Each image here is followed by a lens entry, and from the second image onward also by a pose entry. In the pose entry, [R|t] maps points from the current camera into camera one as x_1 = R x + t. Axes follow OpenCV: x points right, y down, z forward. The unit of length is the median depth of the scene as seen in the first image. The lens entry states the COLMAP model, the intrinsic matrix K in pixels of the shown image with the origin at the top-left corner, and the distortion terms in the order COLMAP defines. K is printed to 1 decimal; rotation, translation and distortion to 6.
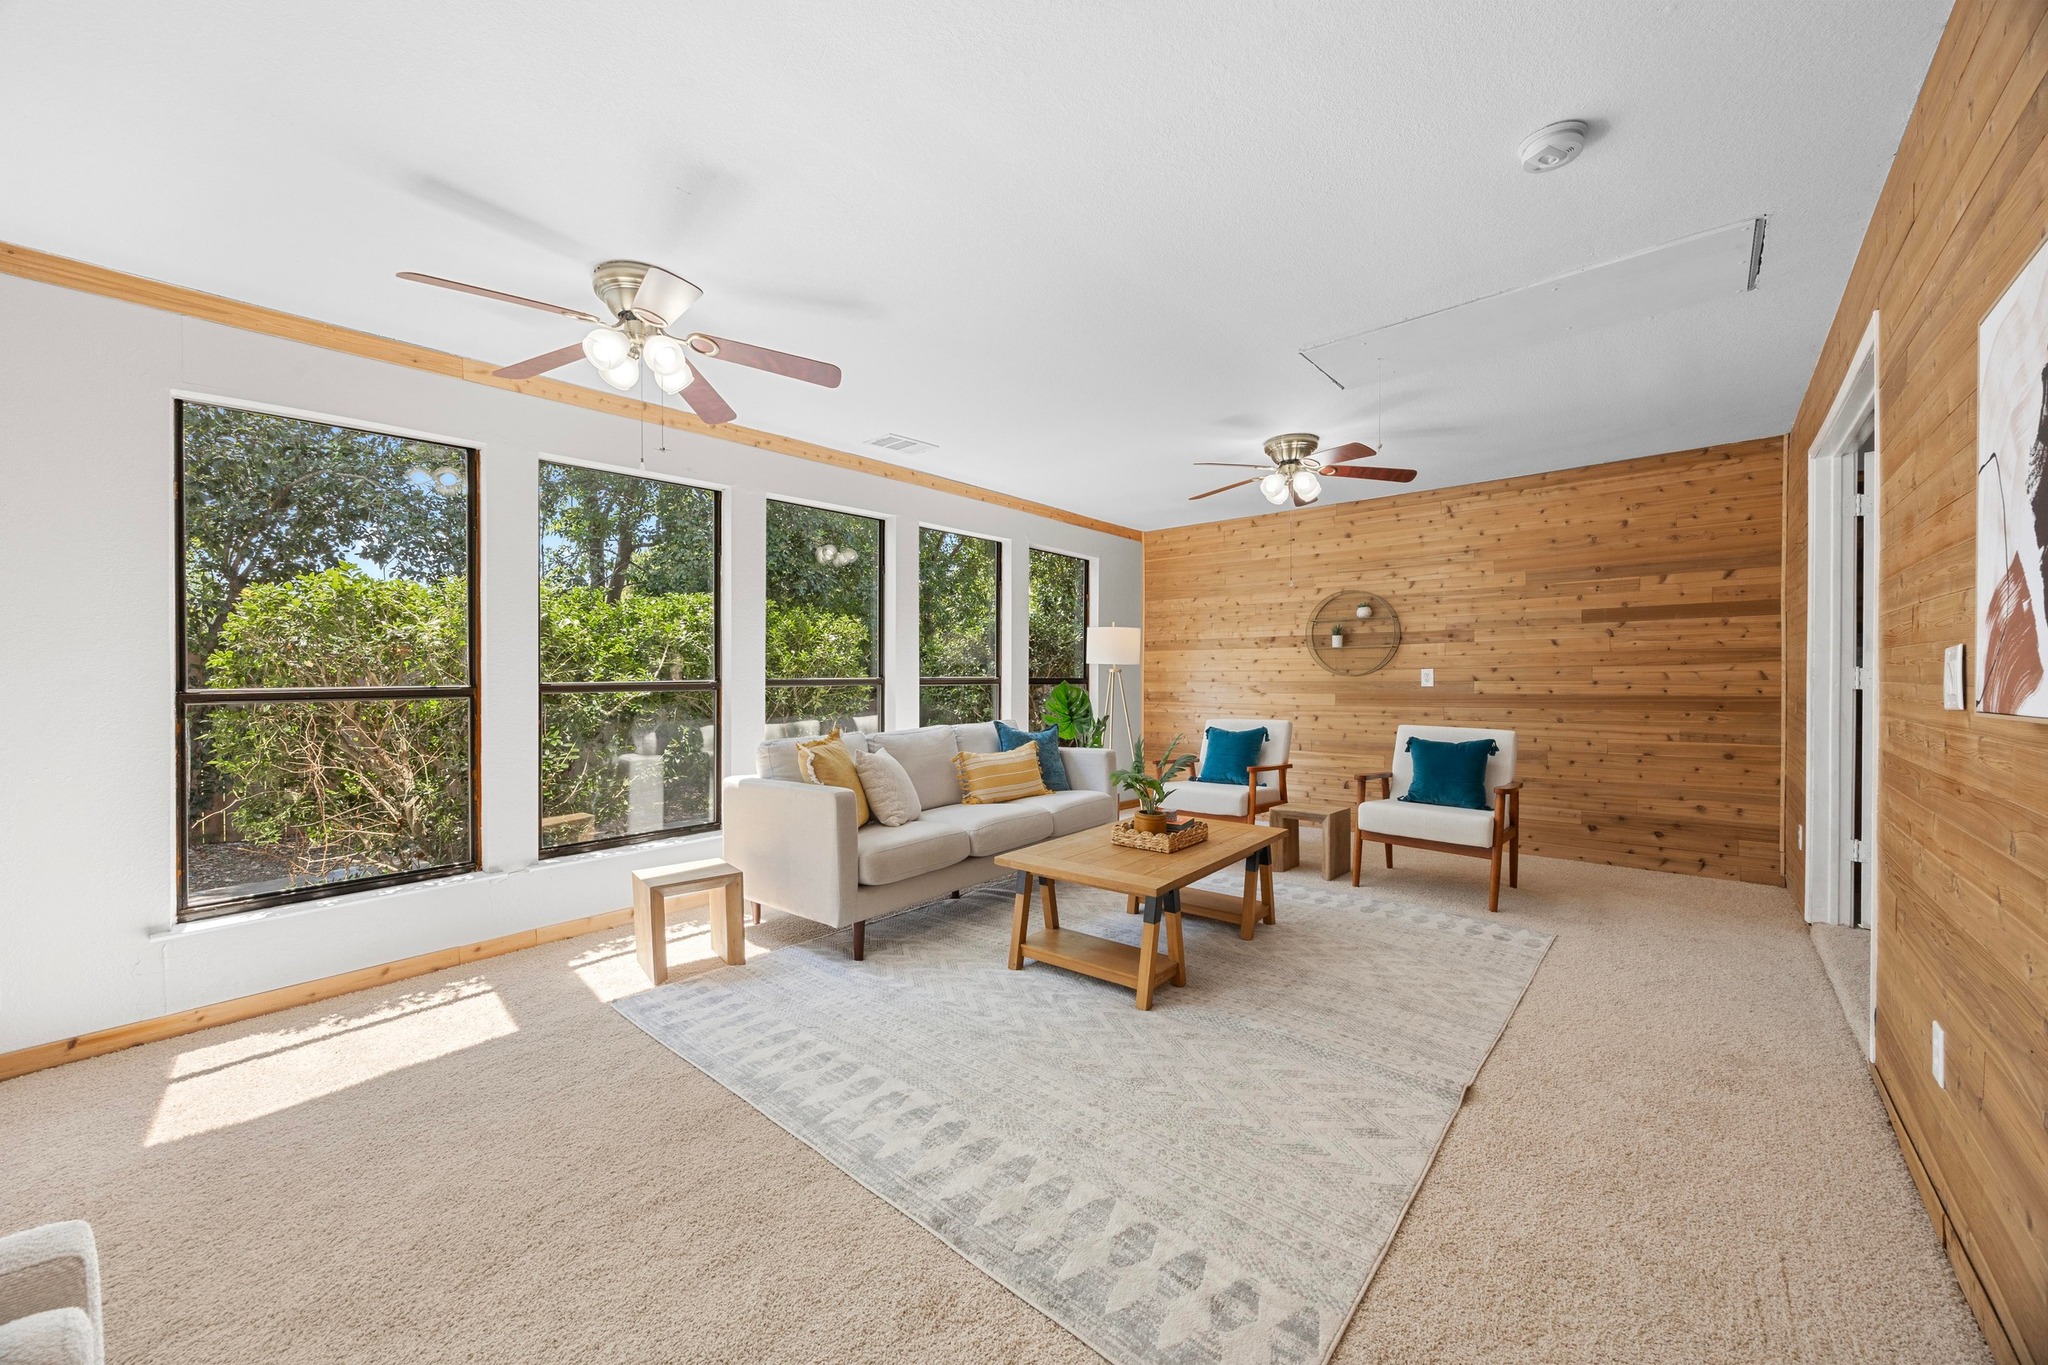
lens RADIAL K [[773.8, 0, 1017.1], [0, 773.8, 675.0], [0, 0, 1]] dist [0.000065, -0.000017]
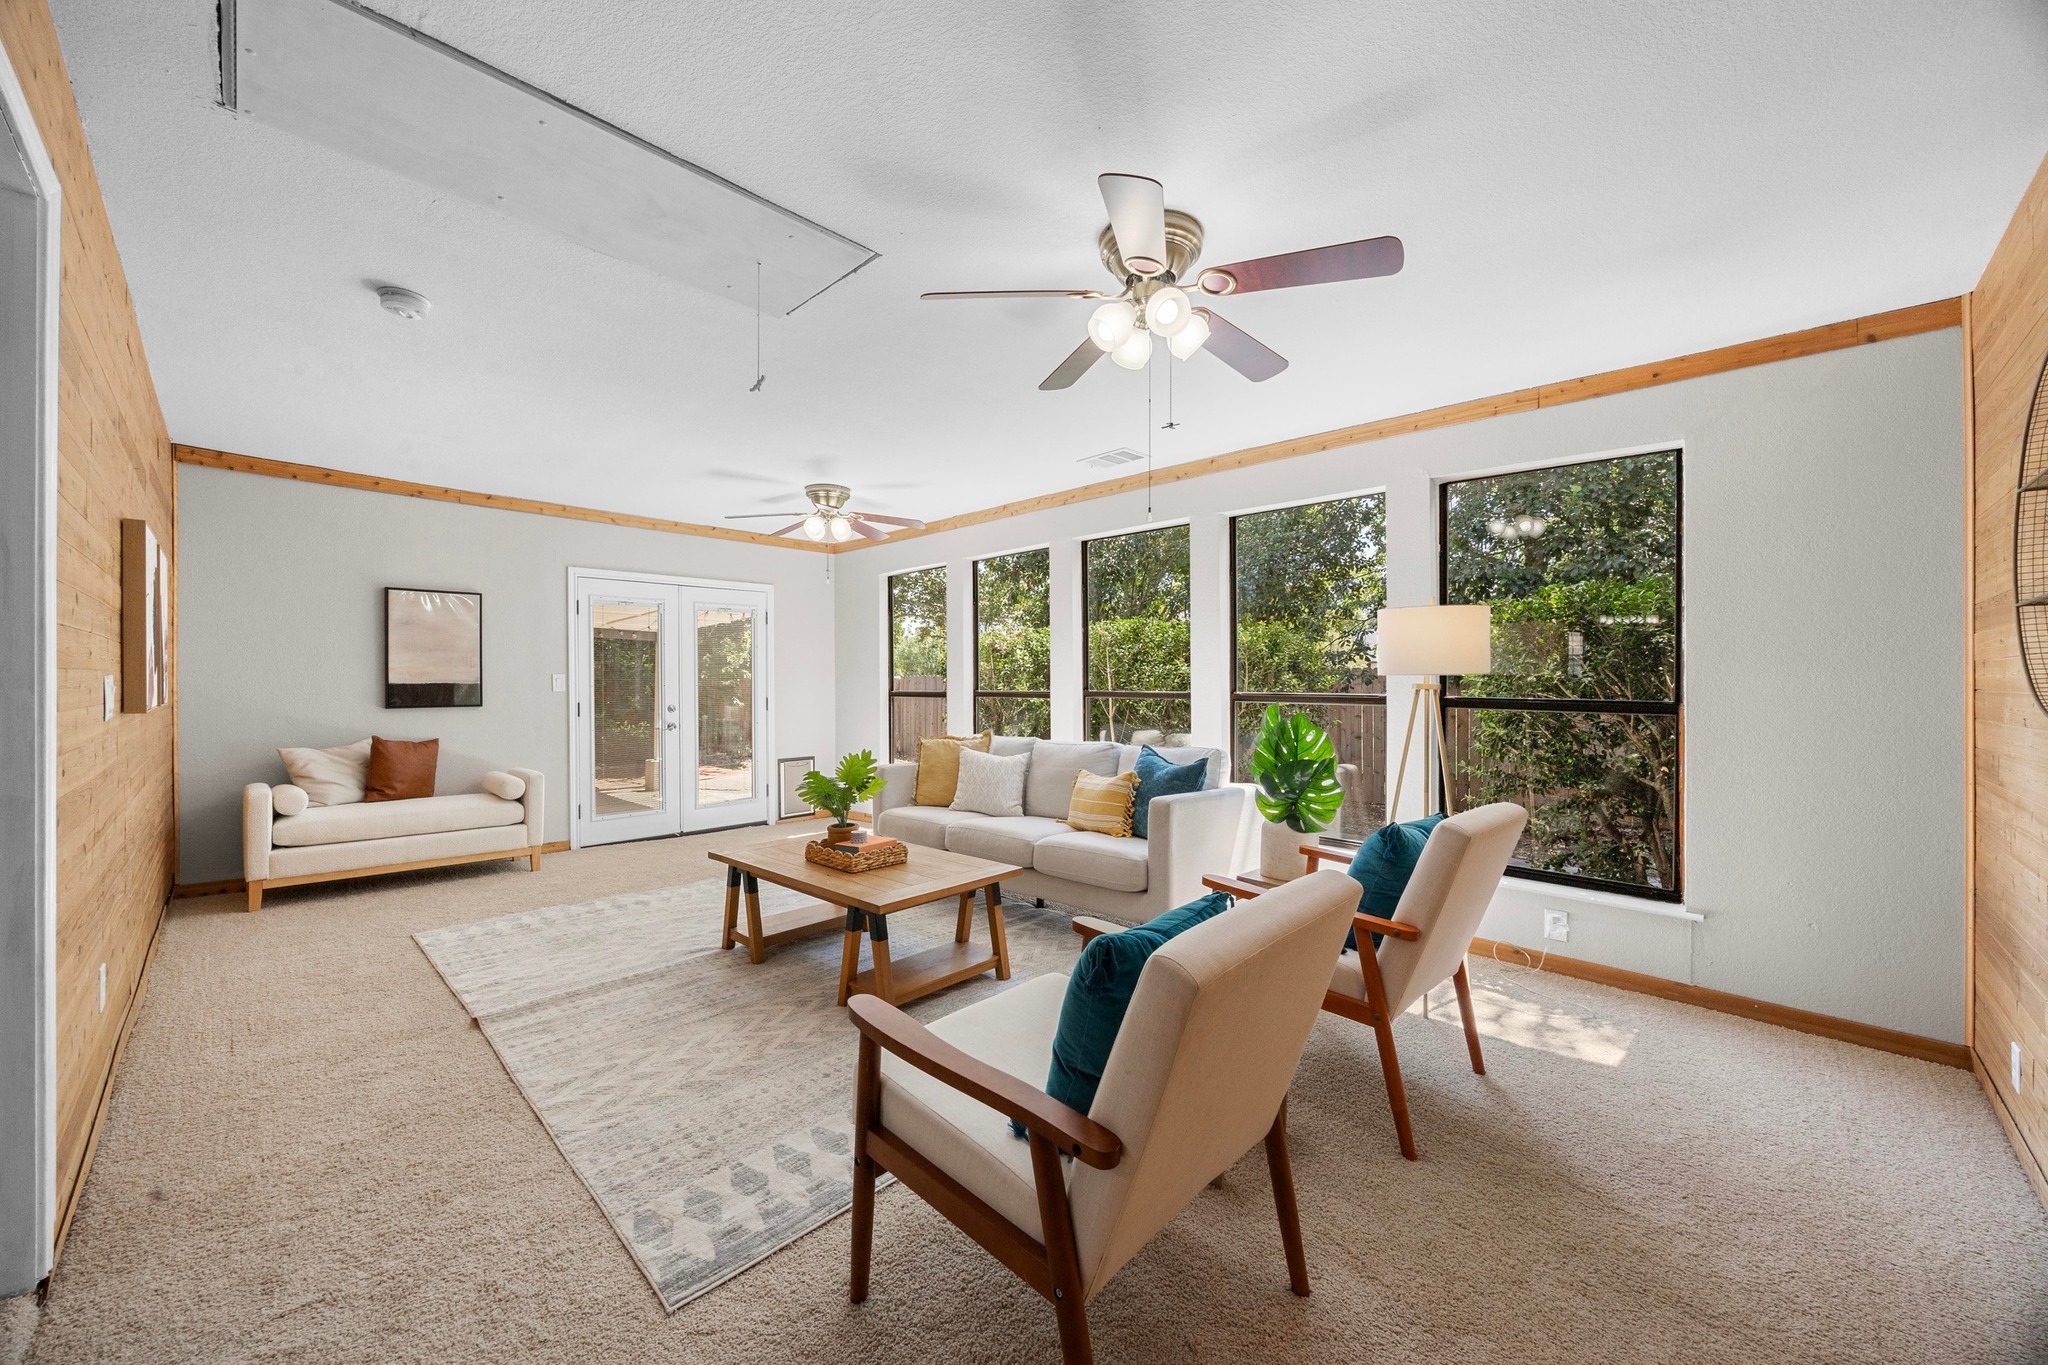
lens RADIAL K [[773.8, 0, 1017.1], [0, 773.8, 675.0], [0, 0, 1]] dist [0.000065, -0.000017]
pose [[-0.055970, -0.002465, -0.998429, 0.862017], [-0.009879, 0.999949, -0.001915, -0.013557], [0.998384, 0.009756, -0.055991, 0.937699]]
